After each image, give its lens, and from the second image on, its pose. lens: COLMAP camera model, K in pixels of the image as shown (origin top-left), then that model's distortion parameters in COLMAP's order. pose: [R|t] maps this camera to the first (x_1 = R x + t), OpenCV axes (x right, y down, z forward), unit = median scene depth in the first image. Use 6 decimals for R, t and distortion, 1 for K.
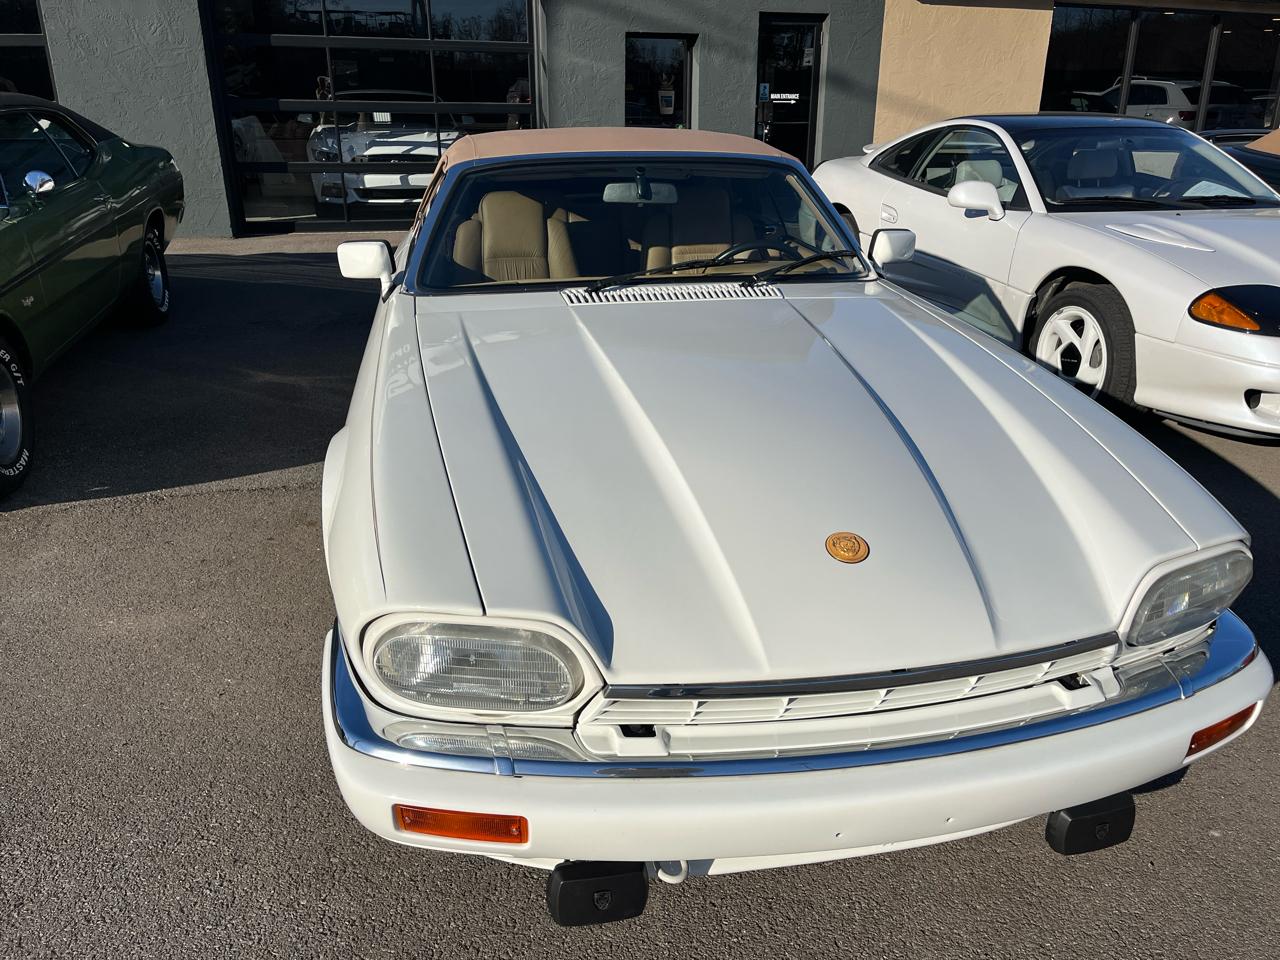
lens RADIAL K [[973.8, 0, 651.3], [0, 973.8, 476.8], [0, 0, 1]] dist [0.081735, -0.109970]
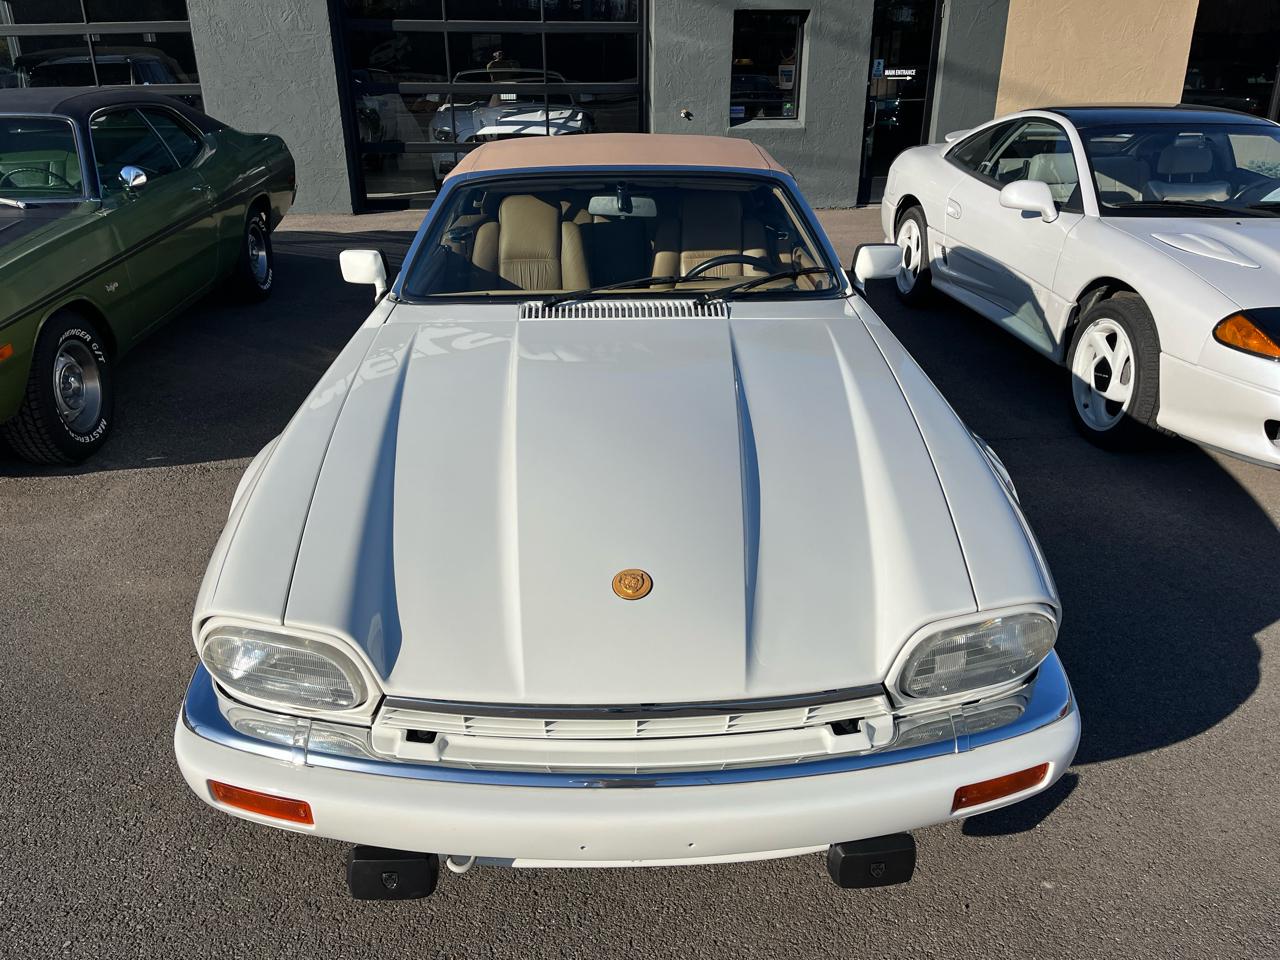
lens RADIAL K [[969.4, 0, 640.0], [0, 969.4, 480.0], [0, 0, 1]] dist [0.088470, -0.118834]
pose [[0.986183, 0.057926, -0.155204, 0.150824], [-0.052110, 0.997788, 0.041282, -0.035862], [0.157252, -0.032624, 0.987020, -0.021555]]
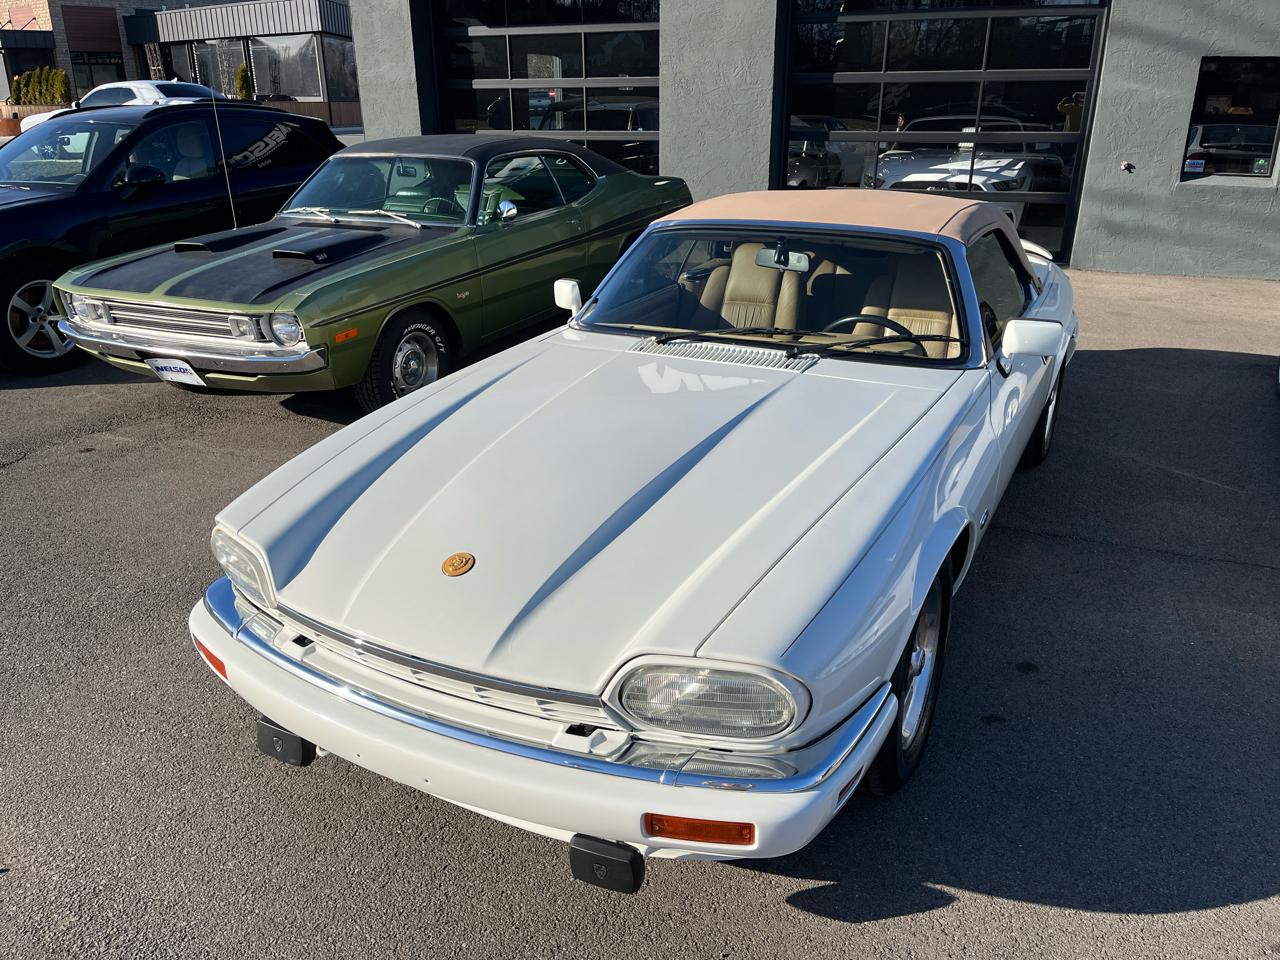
lens RADIAL K [[968.4, 0, 643.7], [0, 968.4, 484.1], [0, 0, 1]] dist [0.092646, -0.126517]
pose [[0.778316, 0.221759, -0.587407, 0.463431], [-0.220419, 0.972511, 0.075088, -0.075386], [0.587911, 0.071034, 0.805801, 0.037453]]
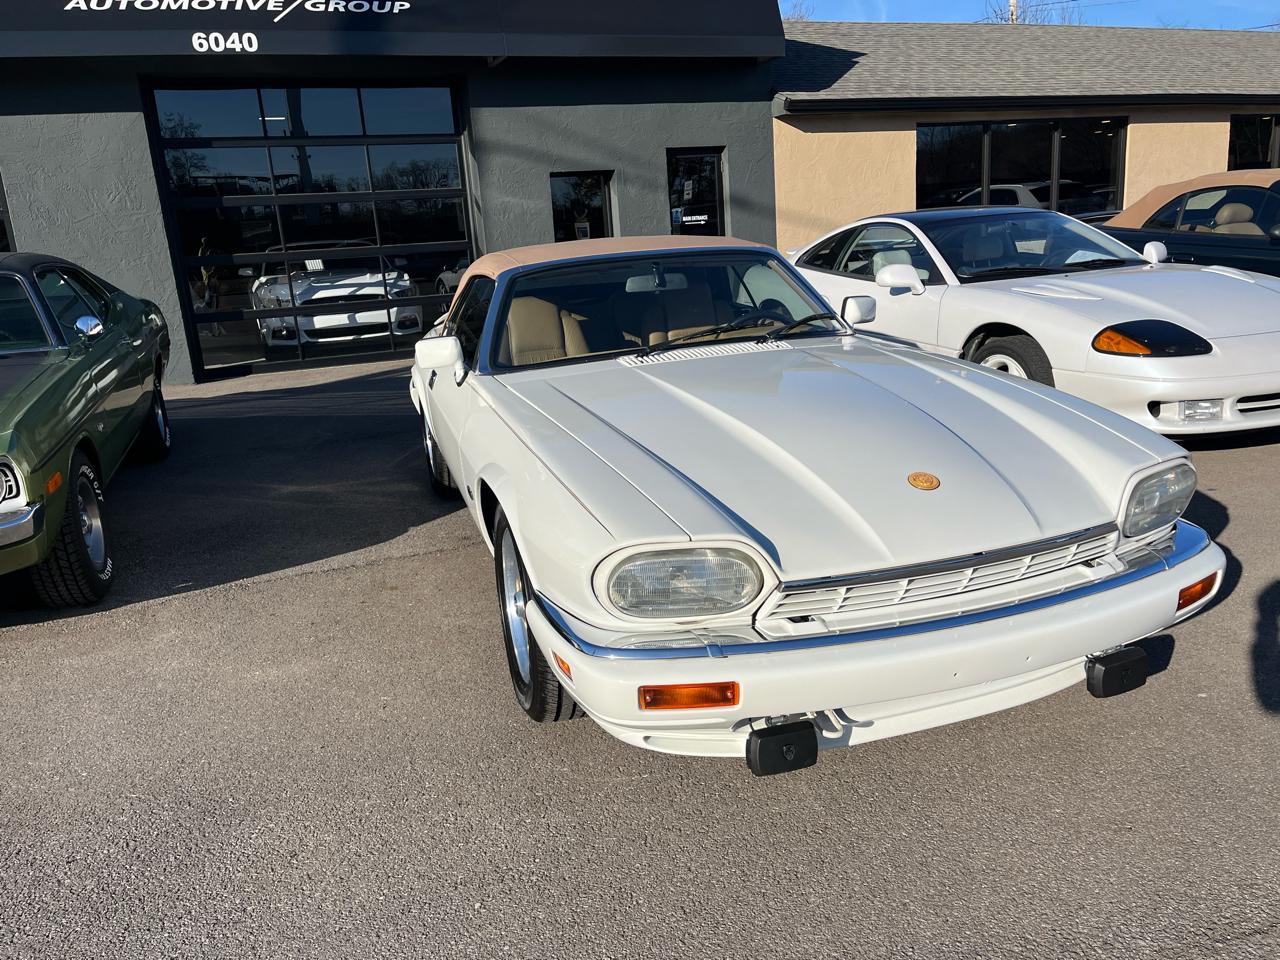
lens RADIAL K [[973.8, 0, 651.3], [0, 973.8, 476.8], [0, 0, 1]] dist [0.081735, -0.109970]
pose [[0.990604, -0.097719, 0.095682, -0.129416], [0.108920, 0.986799, -0.119853, 0.078245], [-0.082707, 0.129149, 0.988170, -0.141940]]
